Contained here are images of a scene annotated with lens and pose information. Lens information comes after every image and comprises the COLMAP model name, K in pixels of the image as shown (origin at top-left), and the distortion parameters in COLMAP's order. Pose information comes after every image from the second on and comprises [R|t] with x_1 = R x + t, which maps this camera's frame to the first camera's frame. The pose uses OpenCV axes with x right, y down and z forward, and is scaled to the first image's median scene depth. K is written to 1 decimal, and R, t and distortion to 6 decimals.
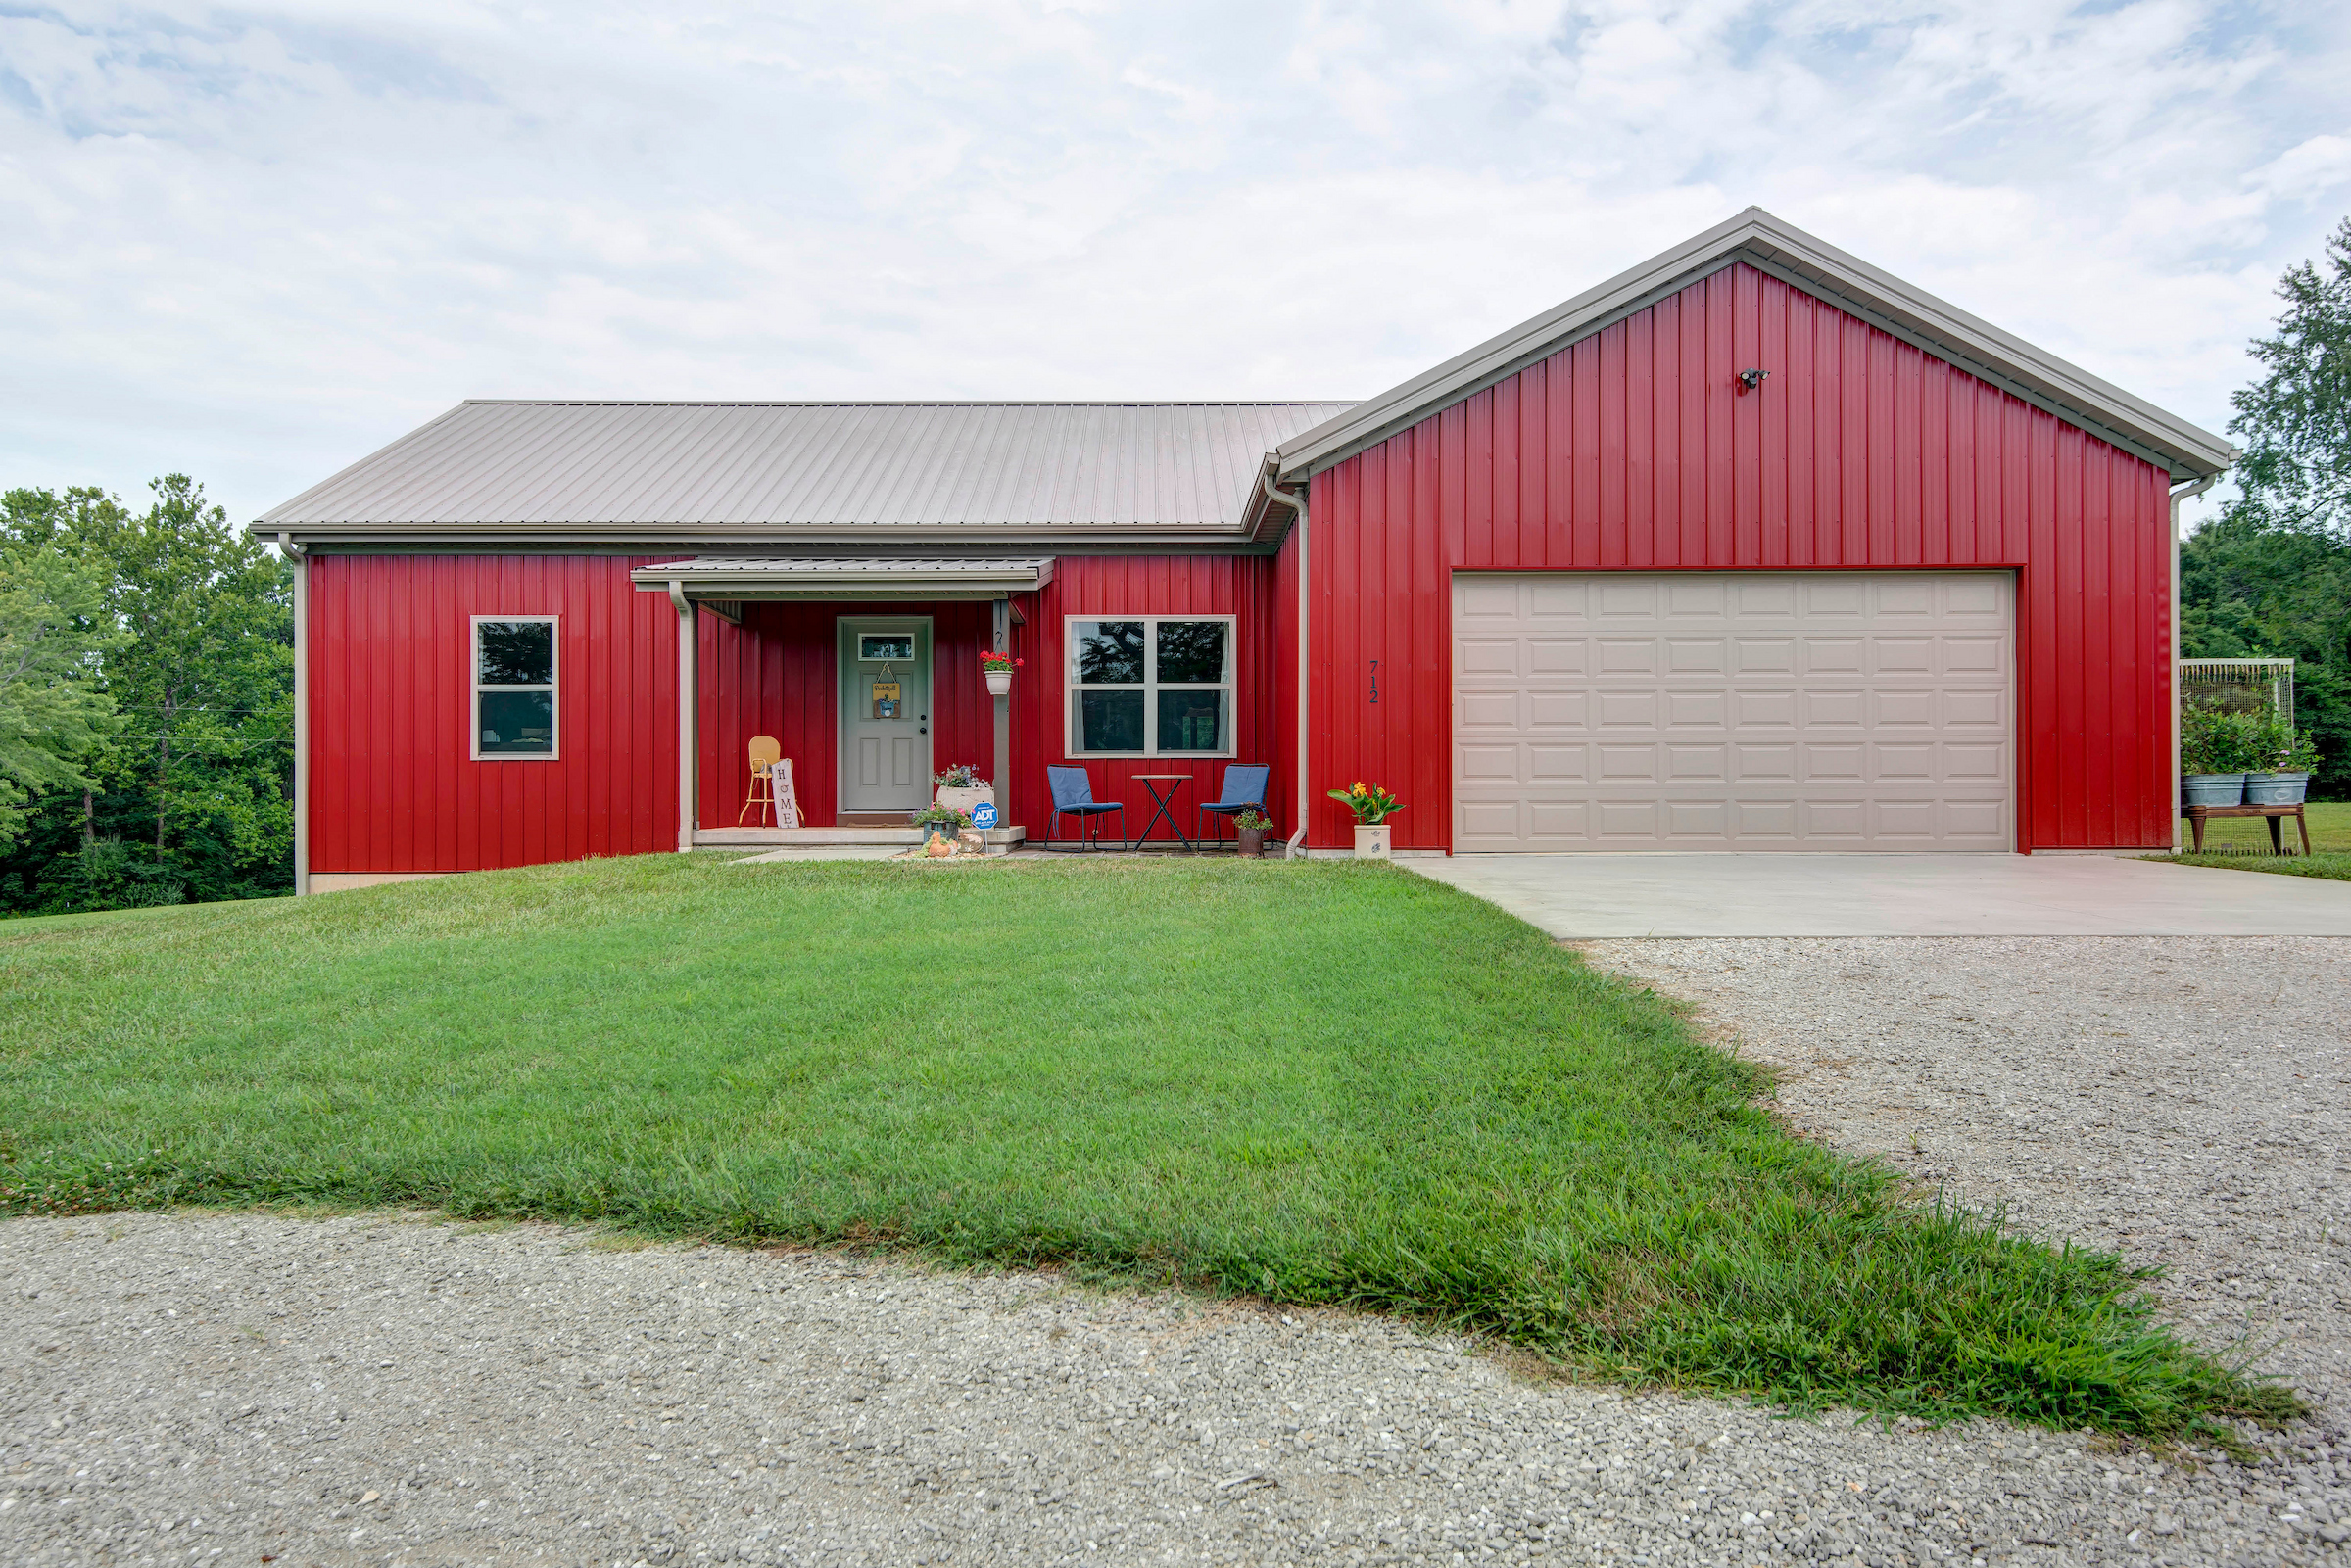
lens RADIAL K [[1596.5, 0, 1175.5], [0, 1596.5, 784.0], [0, 0, 1]] dist [0.013025, 0.003567]
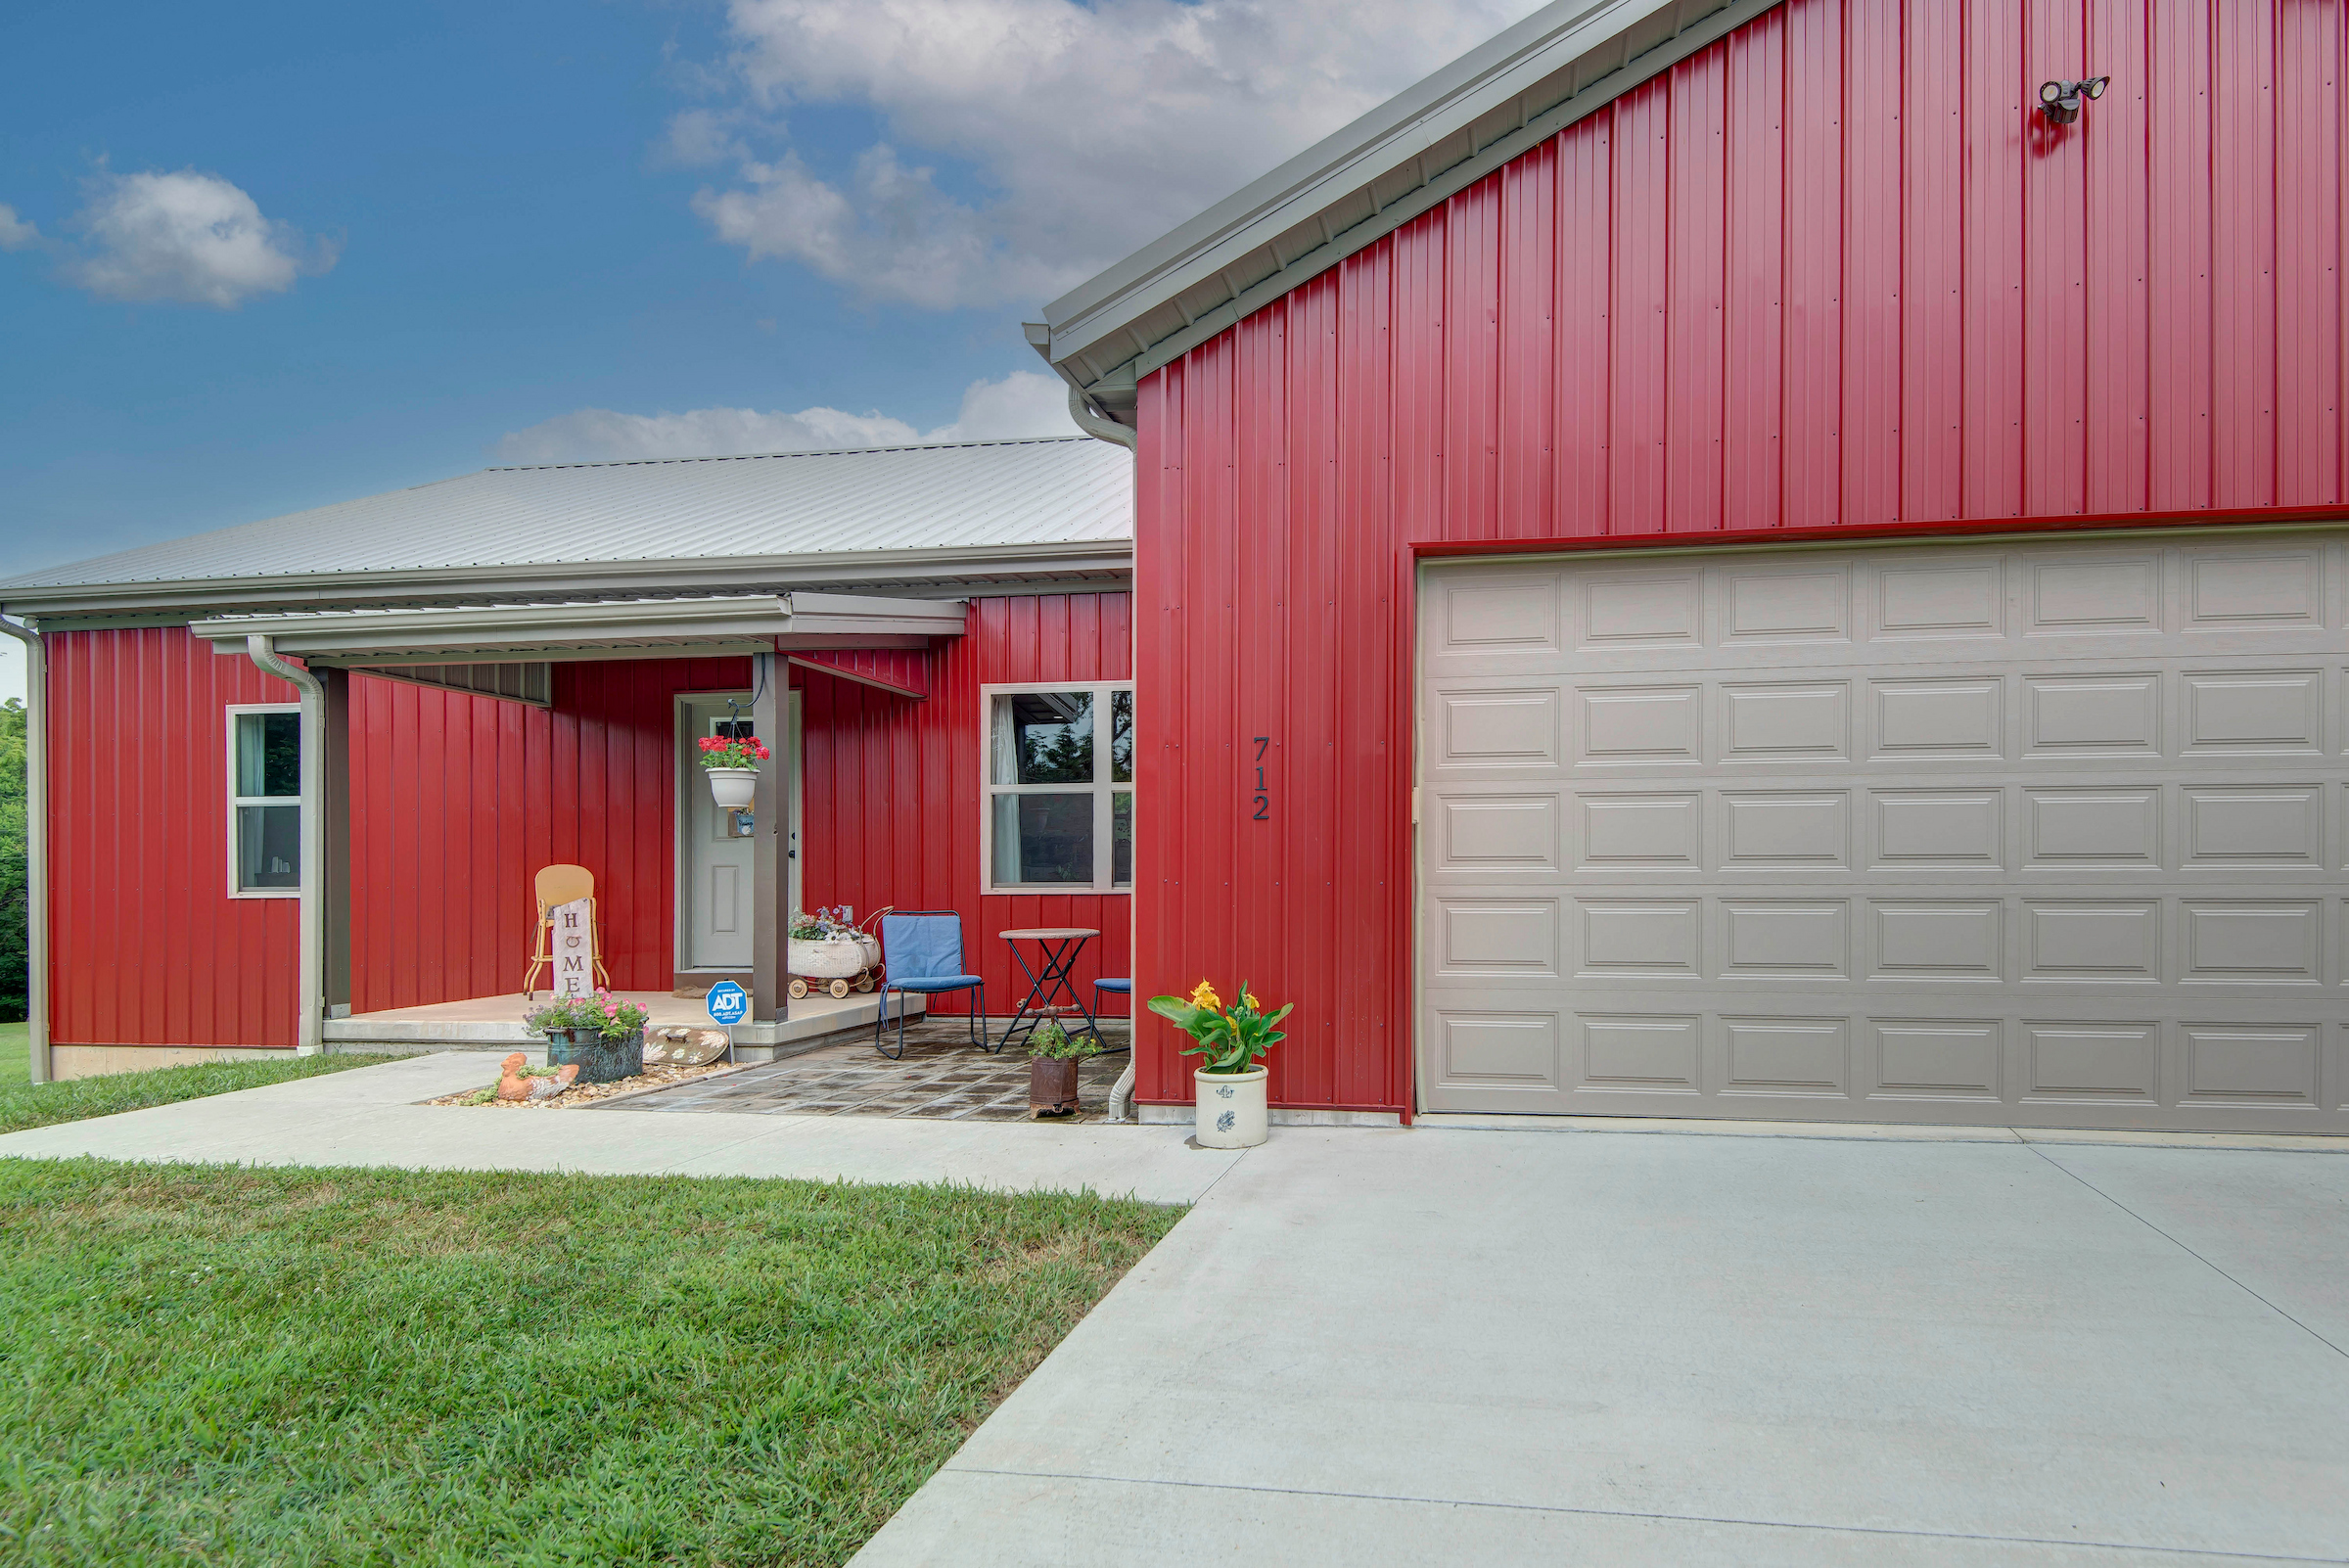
lens RADIAL K [[1284.5, 0, 1346.3], [0, 1284.5, 857.7], [0, 0, 1]] dist [0.024405, -0.000751]
pose [[0.984260, -0.004171, -0.176677, 0.213280], [0.004517, 0.999989, 0.001555, -0.037511], [0.176669, -0.002328, 0.984268, 0.572264]]
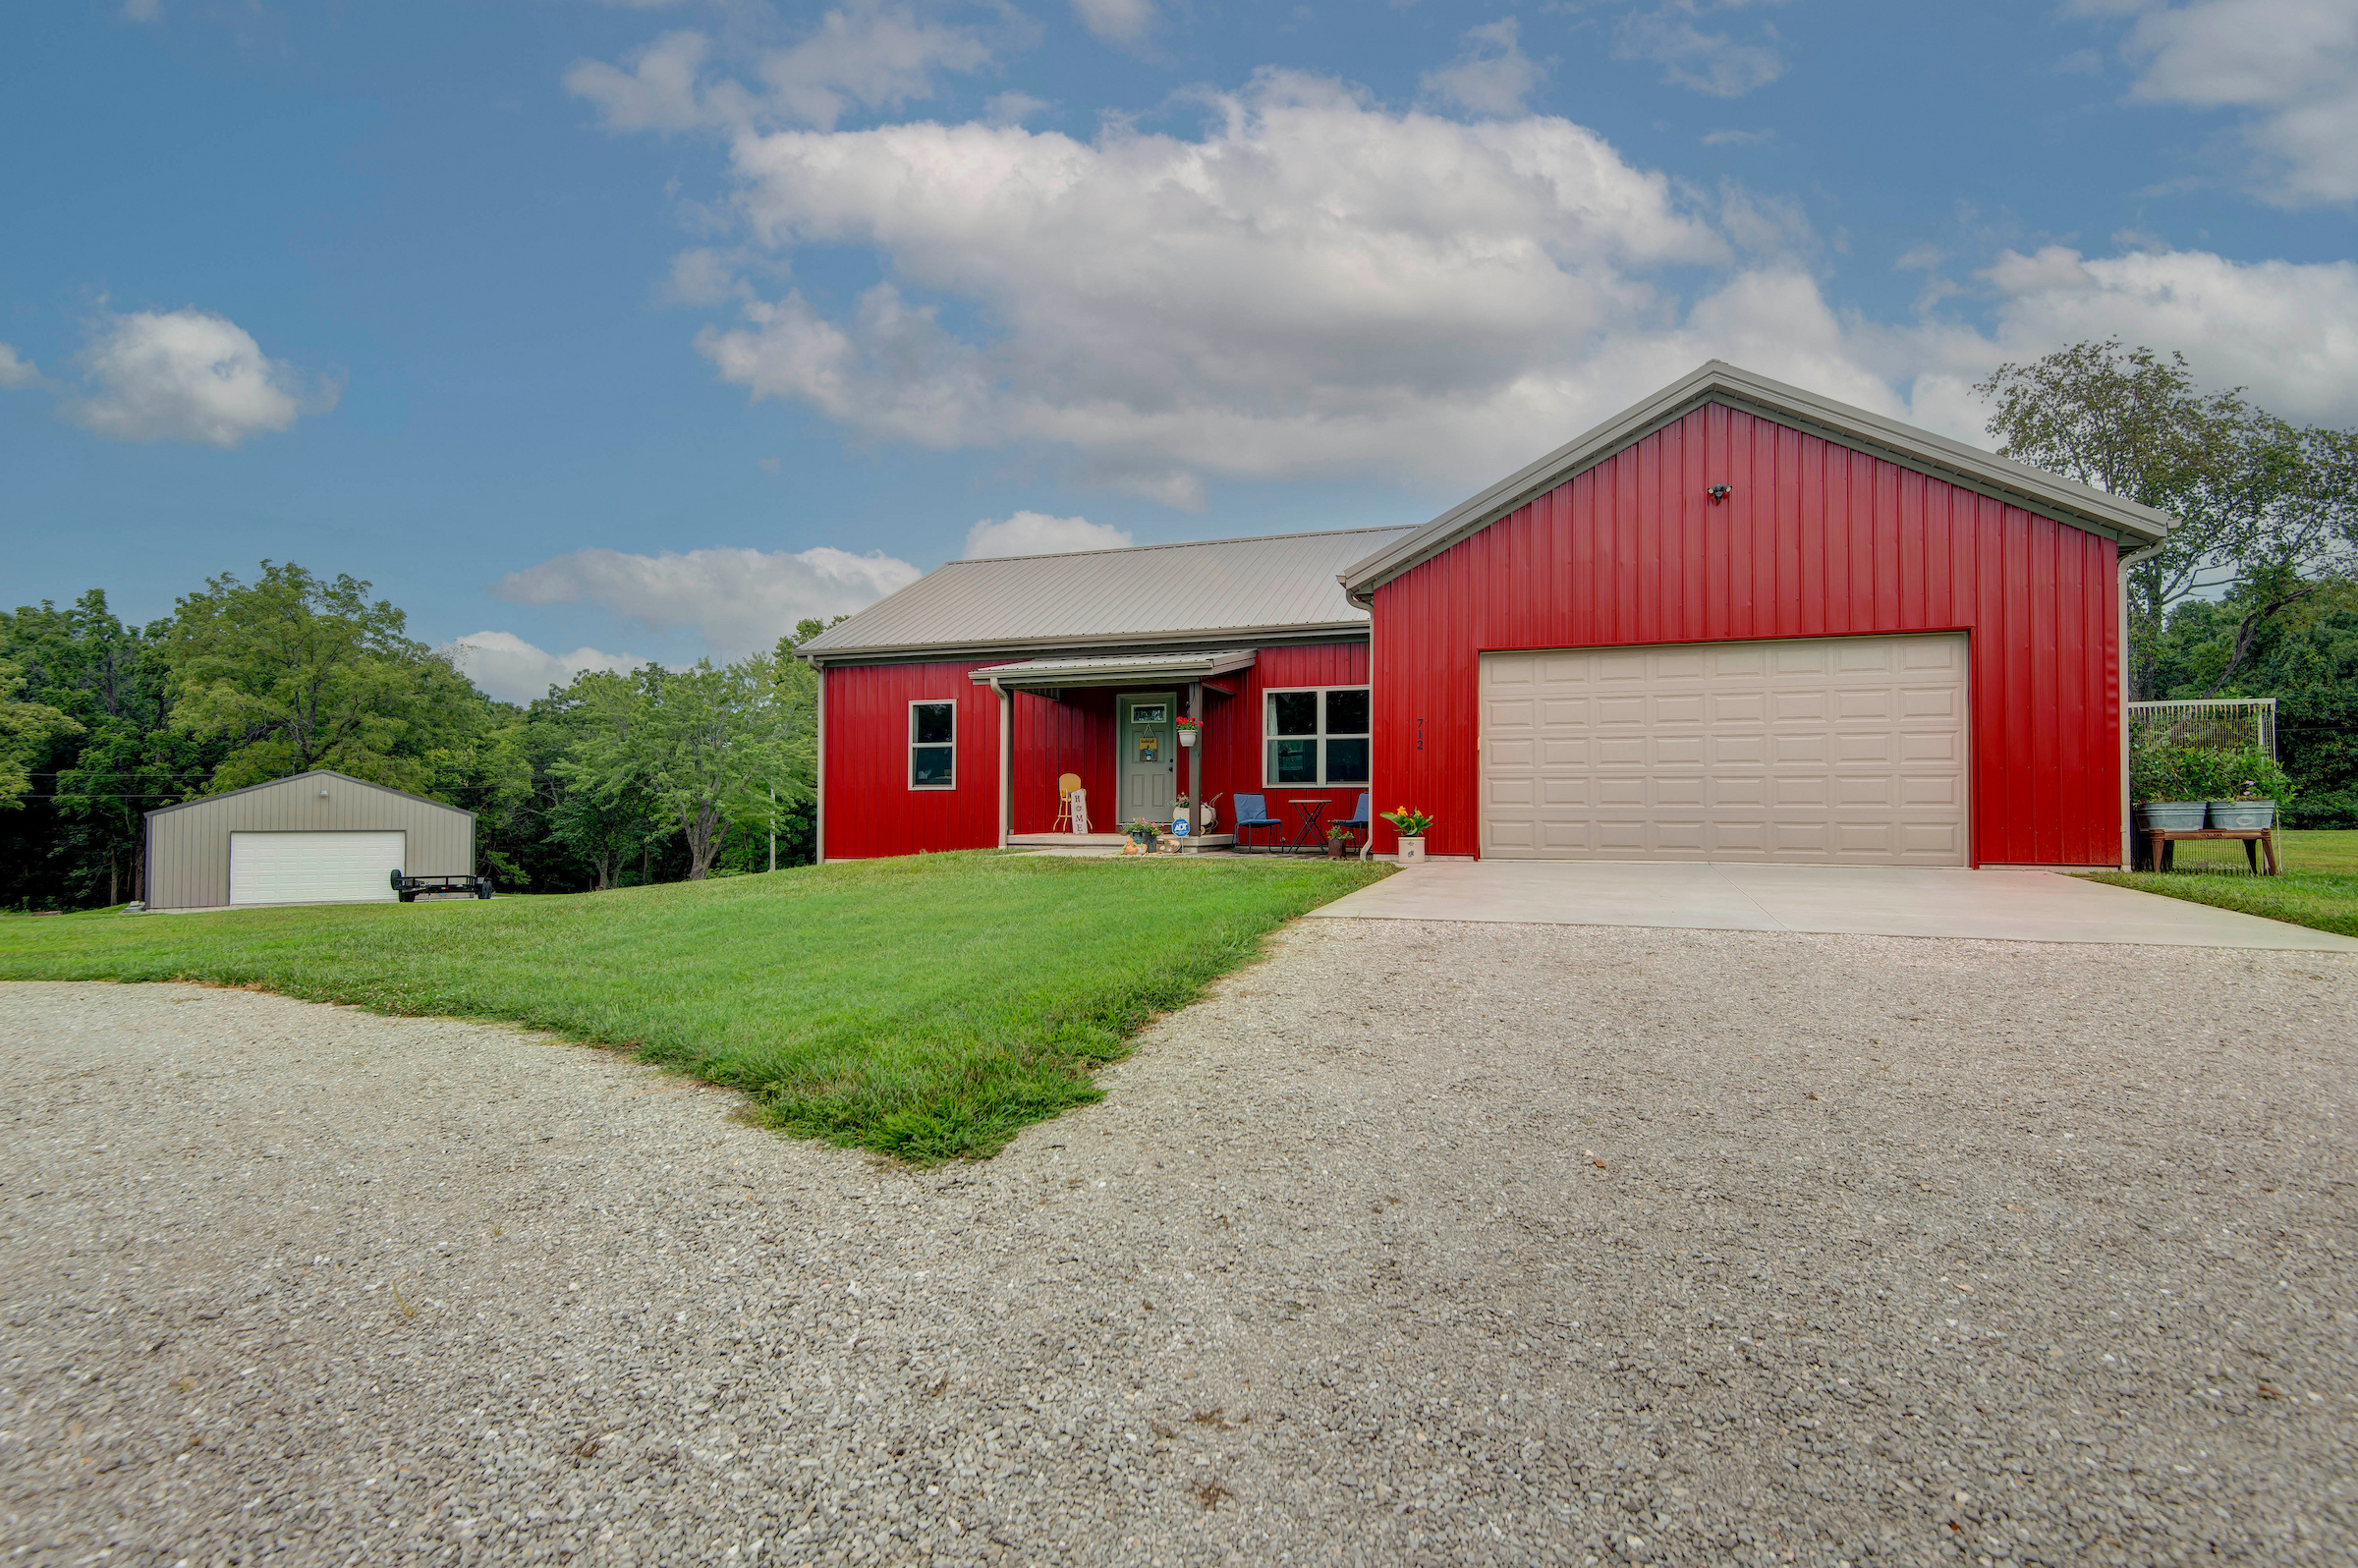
lens RADIAL K [[1196.8, 0, 1159.0], [0, 1196.8, 789.3], [0, 0, 1]] dist [0.000178, -0.000243]
pose [[0.932991, -0.001579, -0.359897, 0.273397], [-0.001399, 0.999967, -0.008015, -0.007080], [0.359898, 0.007982, 0.932958, -0.049078]]
